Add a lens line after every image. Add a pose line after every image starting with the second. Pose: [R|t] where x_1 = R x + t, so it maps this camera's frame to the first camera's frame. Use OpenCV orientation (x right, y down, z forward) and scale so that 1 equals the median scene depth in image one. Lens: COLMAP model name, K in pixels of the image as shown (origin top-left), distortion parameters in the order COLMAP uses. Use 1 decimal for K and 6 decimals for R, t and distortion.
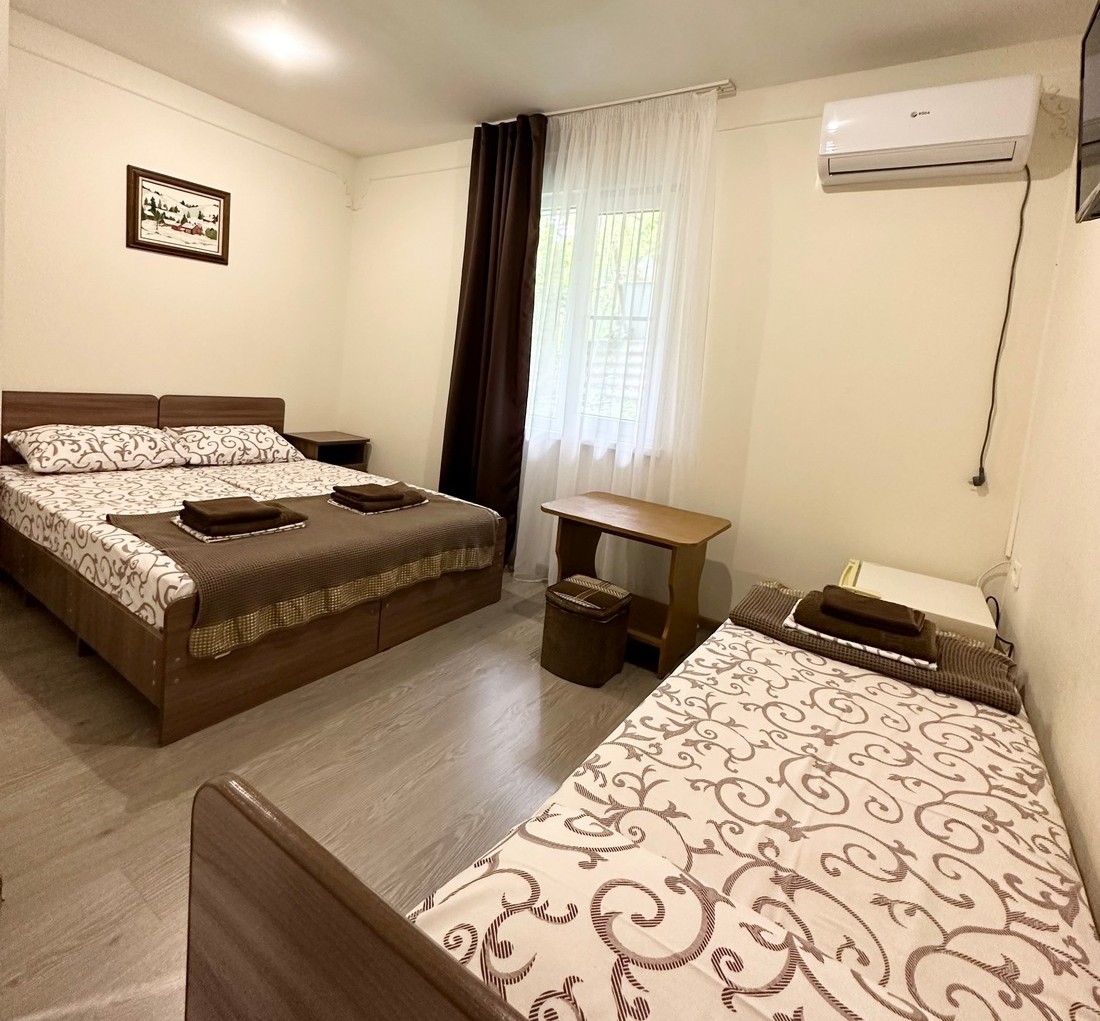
lens RADIAL K [[585.2, 0, 550.2], [0, 585.2, 423.5], [0, 0, 1]] dist [-0.000968, 0.000296]
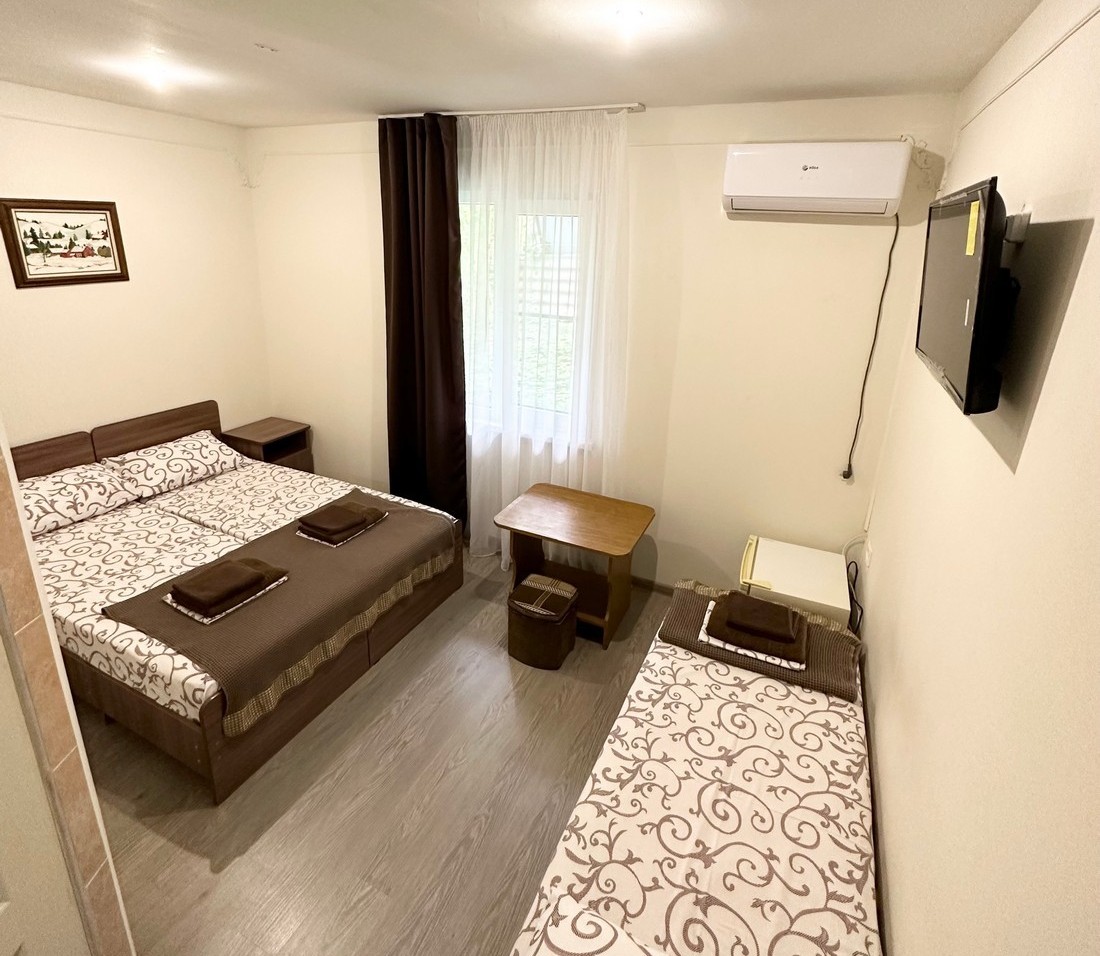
lens RADIAL K [[587.4, 0, 550.1], [0, 587.4, 409.5], [0, 0, 1]] dist [-0.000821, -0.000516]
pose [[0.987210, -0.103077, 0.121625, -0.025479], [0.073639, 0.971438, 0.225577, -0.328820], [-0.141402, -0.213735, 0.966604, -0.078647]]
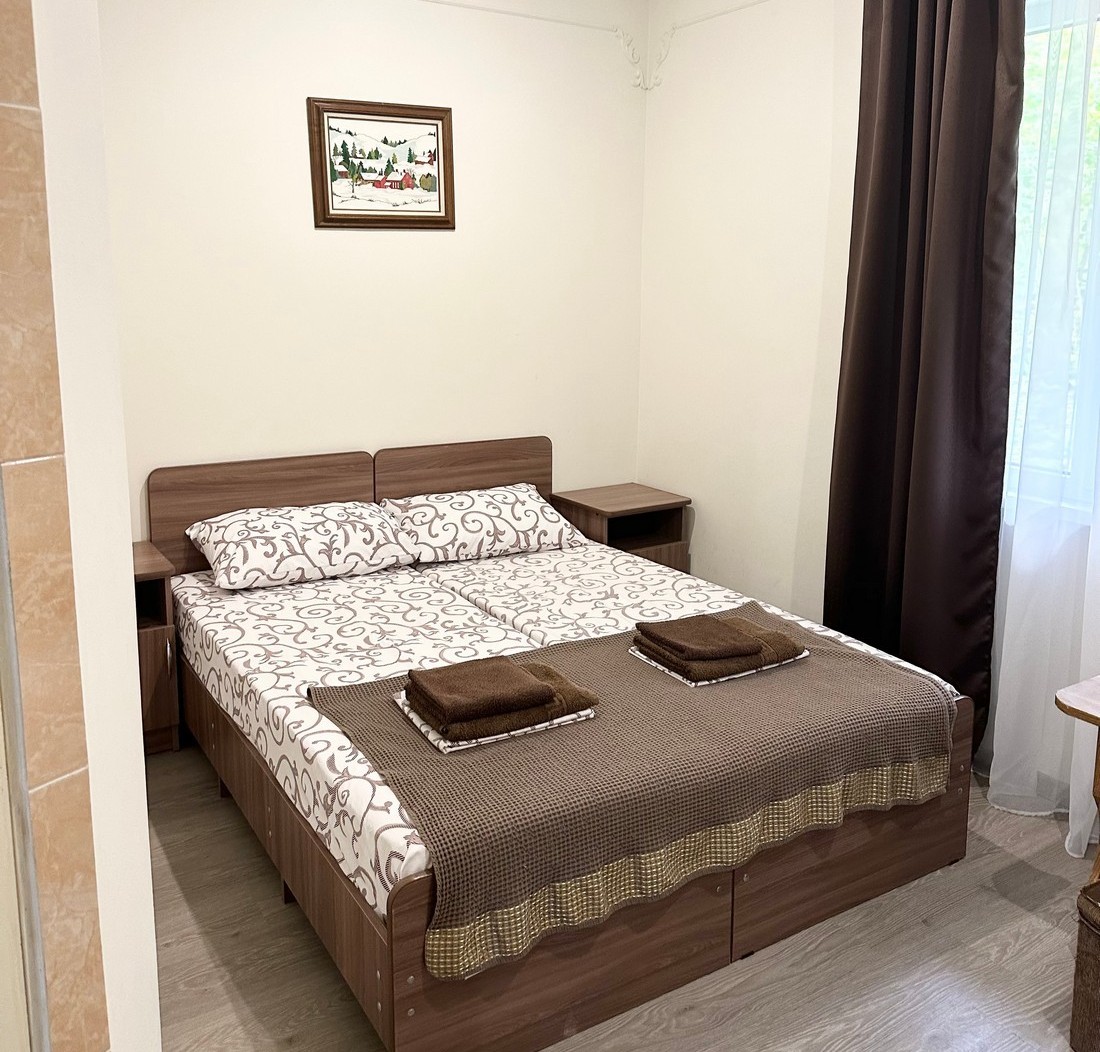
lens RADIAL K [[1013.1, 0, 550.3], [0, 1013.1, 444.8], [0, 0, 1]] dist [0.039062, 0.000000]
pose [[0.907609, -0.029979, -0.418745, -0.035023], [0.052868, 0.997668, 0.043162, -0.122585], [0.416474, -0.061313, 0.907078, 0.097035]]
